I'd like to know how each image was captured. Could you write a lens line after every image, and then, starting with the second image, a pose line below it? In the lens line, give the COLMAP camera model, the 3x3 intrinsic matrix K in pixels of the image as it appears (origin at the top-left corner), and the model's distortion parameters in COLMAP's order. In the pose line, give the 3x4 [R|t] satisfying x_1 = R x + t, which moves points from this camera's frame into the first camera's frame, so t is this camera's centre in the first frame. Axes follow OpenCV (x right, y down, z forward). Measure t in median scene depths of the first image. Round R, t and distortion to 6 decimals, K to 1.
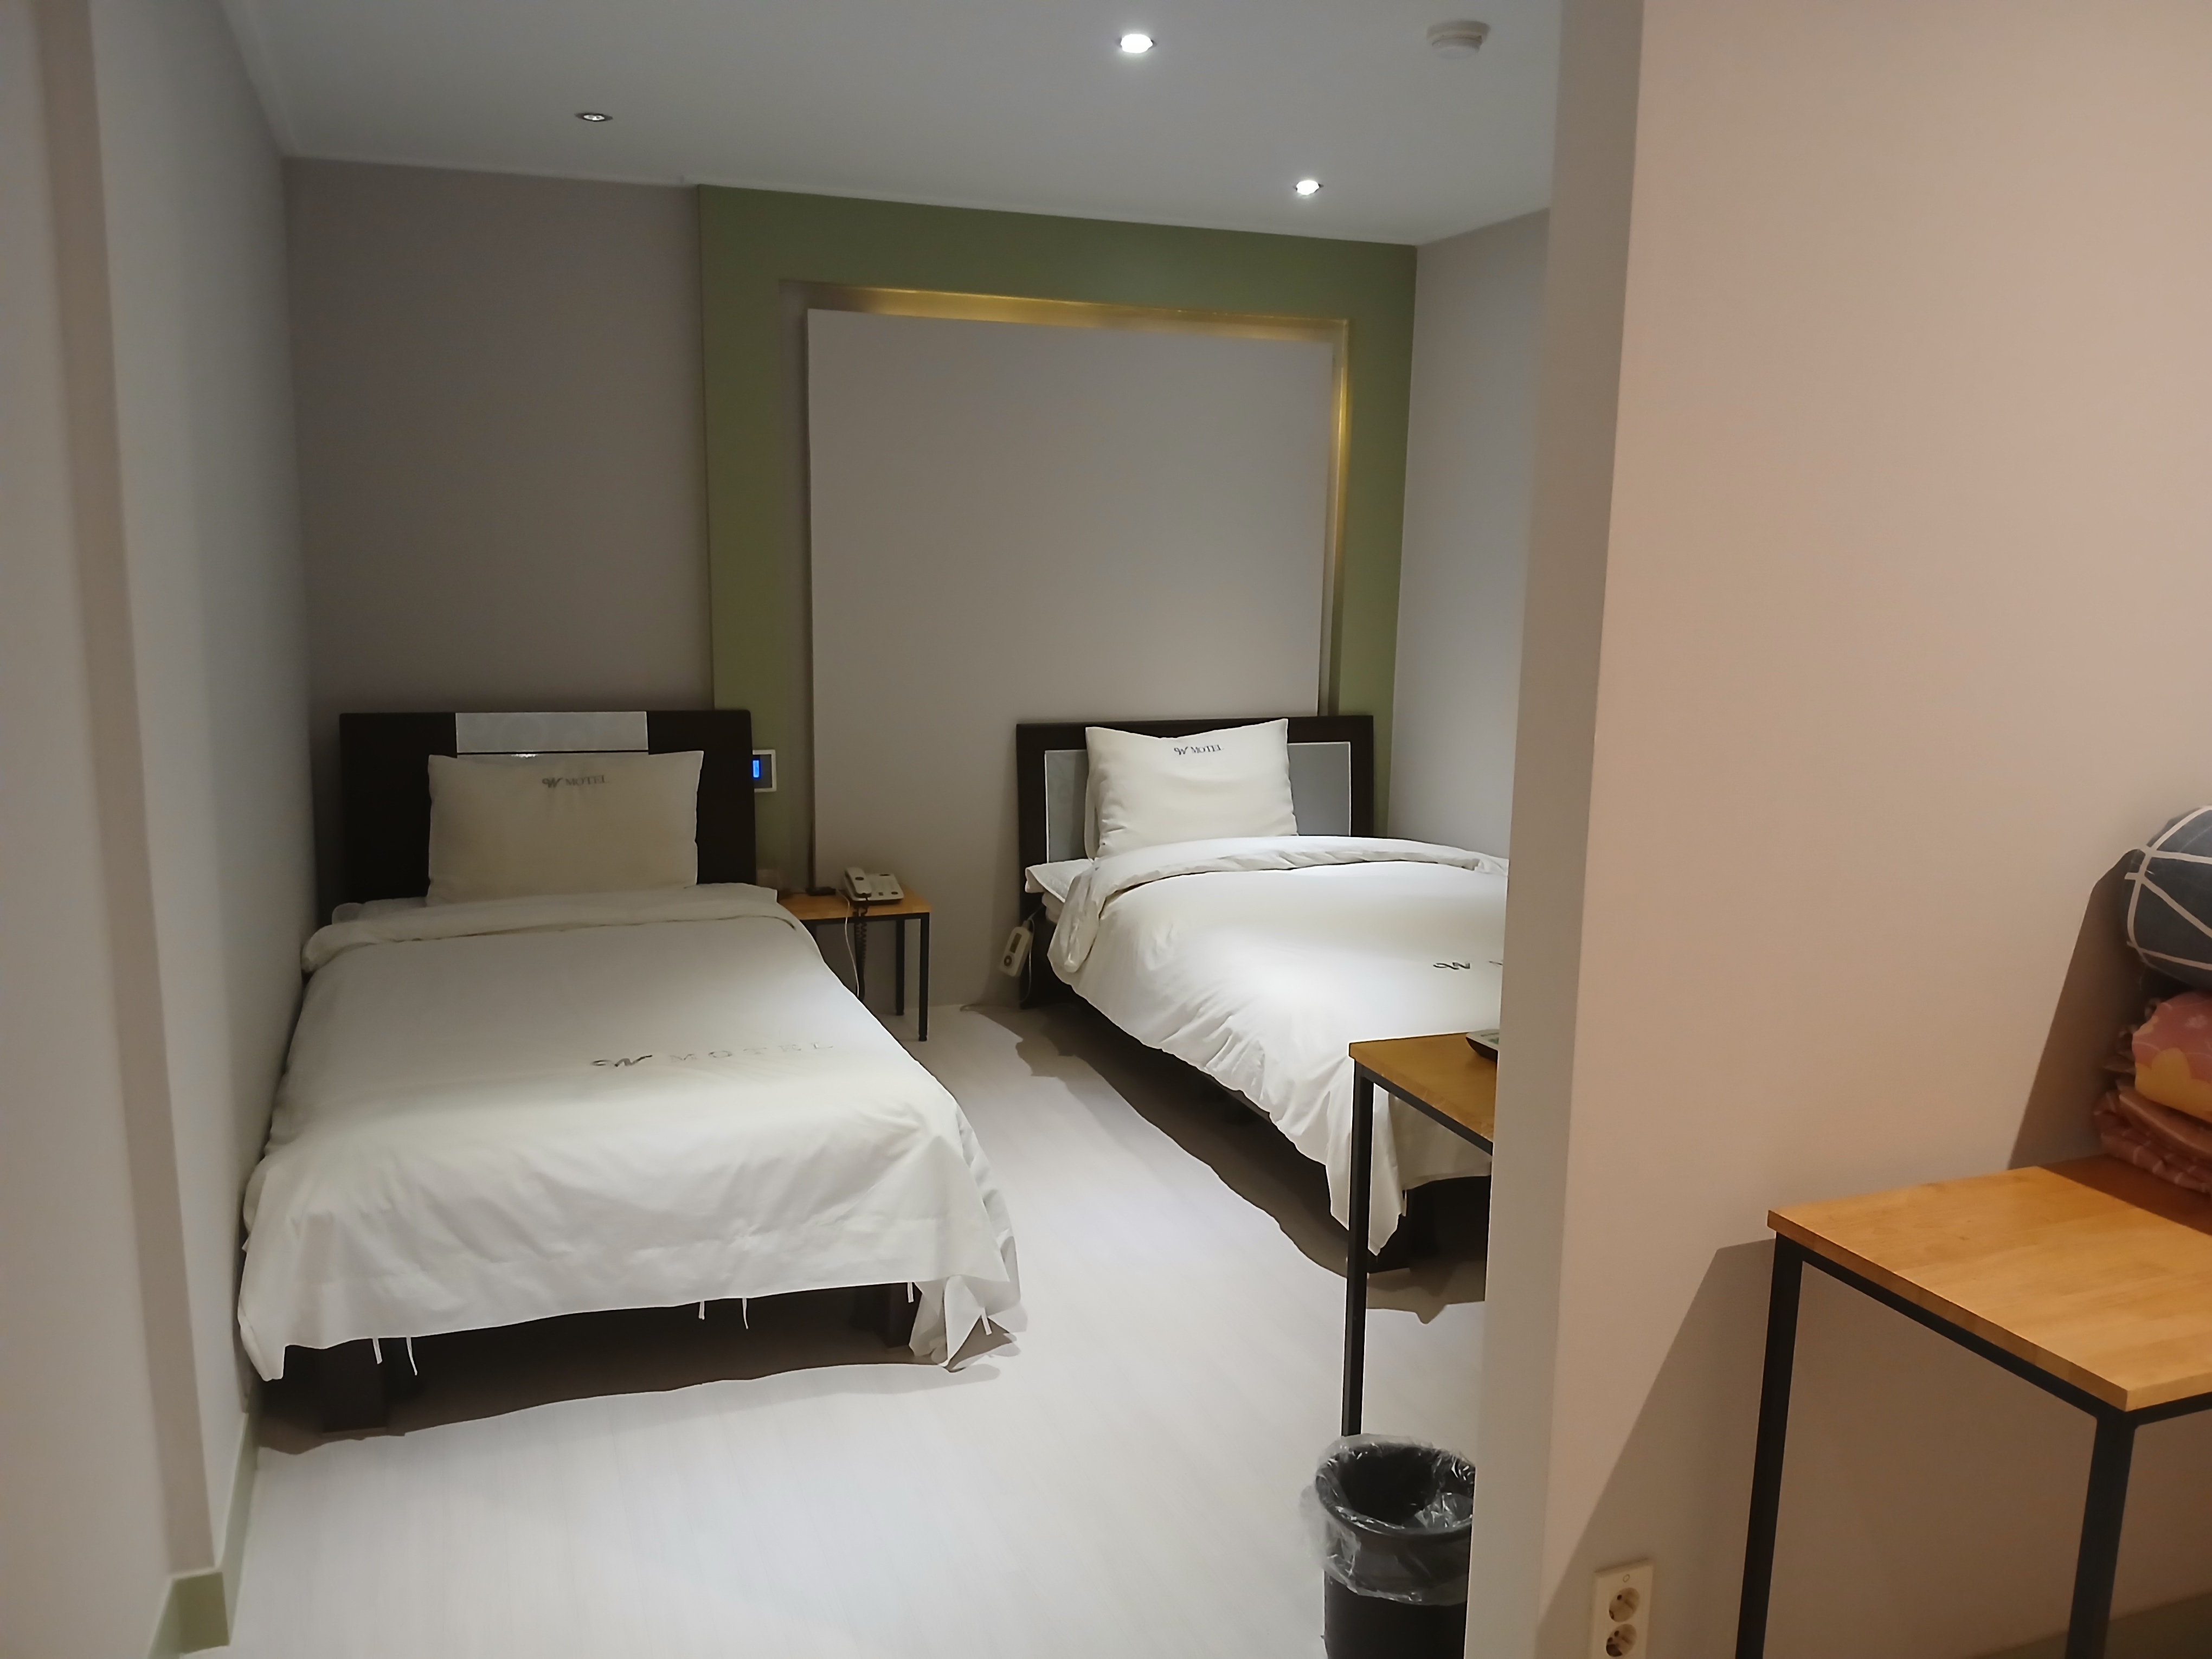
lens RADIAL K [[1704.7, 0, 1127.4], [0, 1704.7, 847.2], [0, 0, 1]] dist [-0.020335, -0.073733]
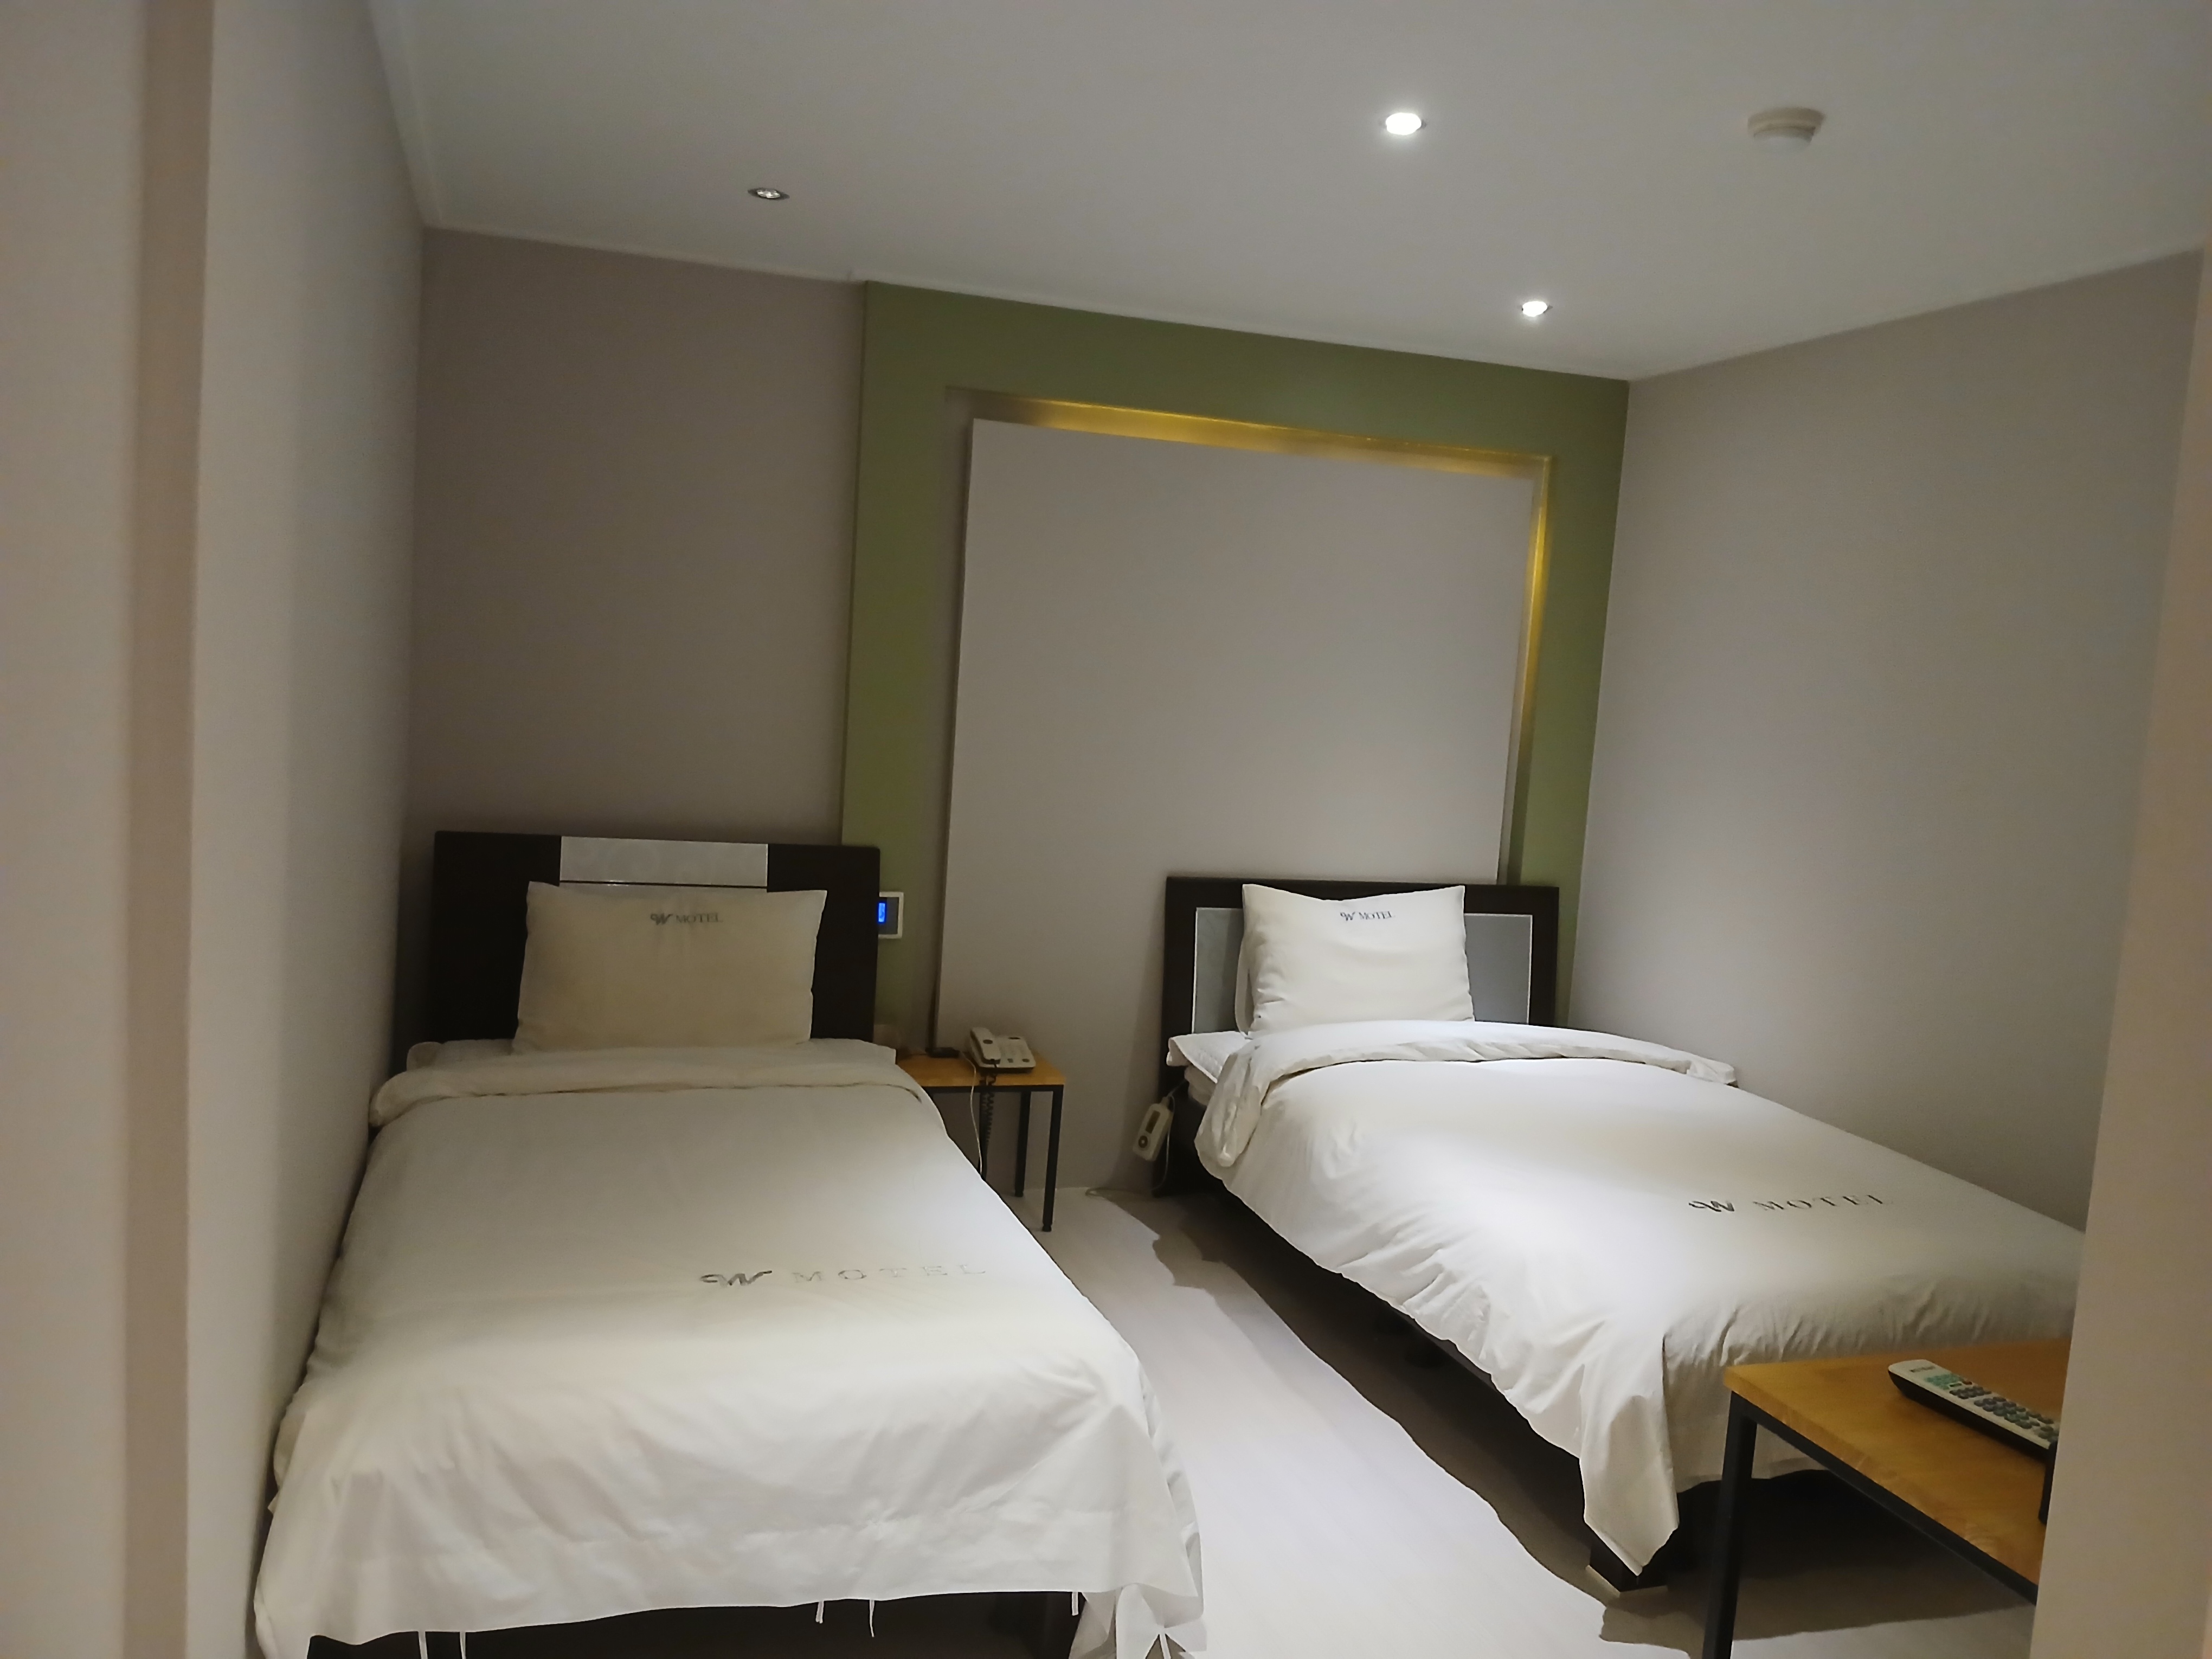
lens RADIAL K [[1704.7, 0, 1103.7], [0, 1704.7, 813.0], [0, 0, 1]] dist [-0.020335, -0.073733]
pose [[0.997139, 0.051371, -0.055460, -0.062903], [-0.056435, 0.993973, -0.093982, -0.024187], [0.050298, 0.096842, 0.994028, 0.120631]]
